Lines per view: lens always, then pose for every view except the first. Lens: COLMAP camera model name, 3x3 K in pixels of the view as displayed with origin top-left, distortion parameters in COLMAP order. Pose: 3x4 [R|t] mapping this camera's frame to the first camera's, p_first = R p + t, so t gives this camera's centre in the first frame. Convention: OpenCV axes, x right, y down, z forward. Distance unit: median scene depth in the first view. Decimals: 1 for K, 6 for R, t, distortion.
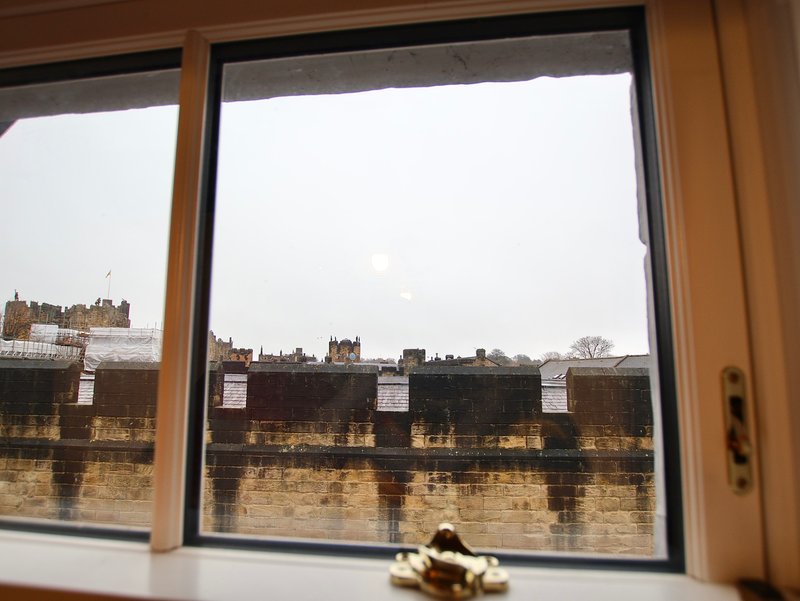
lens RADIAL K [[426.2, 0, 400.0], [0, 426.2, 300.5], [0, 0, 1]] dist [0.002196, 0.000189]
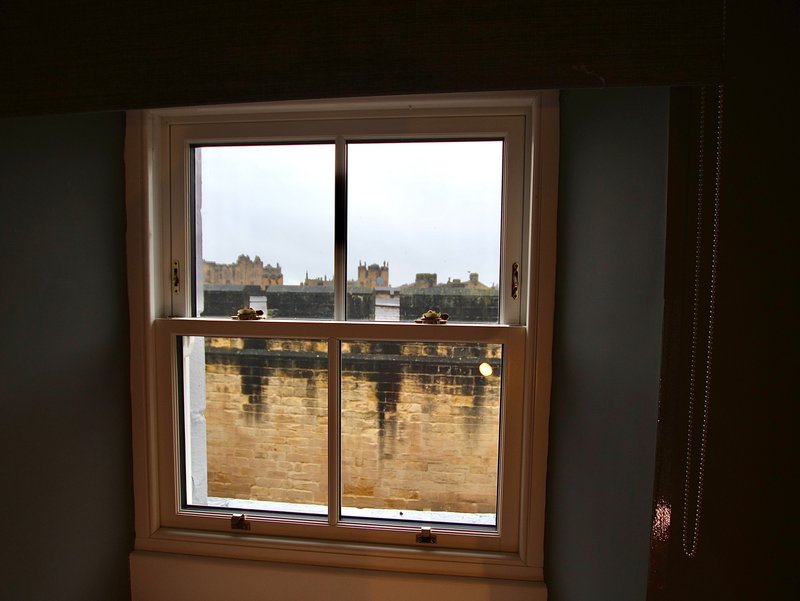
lens RADIAL K [[426.2, 0, 400.0], [0, 426.2, 300.5], [0, 0, 1]] dist [0.002196, 0.000189]
pose [[0.982764, 0.010909, -0.184540, 1.047349], [0.021379, 0.984852, 0.172072, -0.000421], [0.183622, -0.173051, 0.967645, -0.116556]]
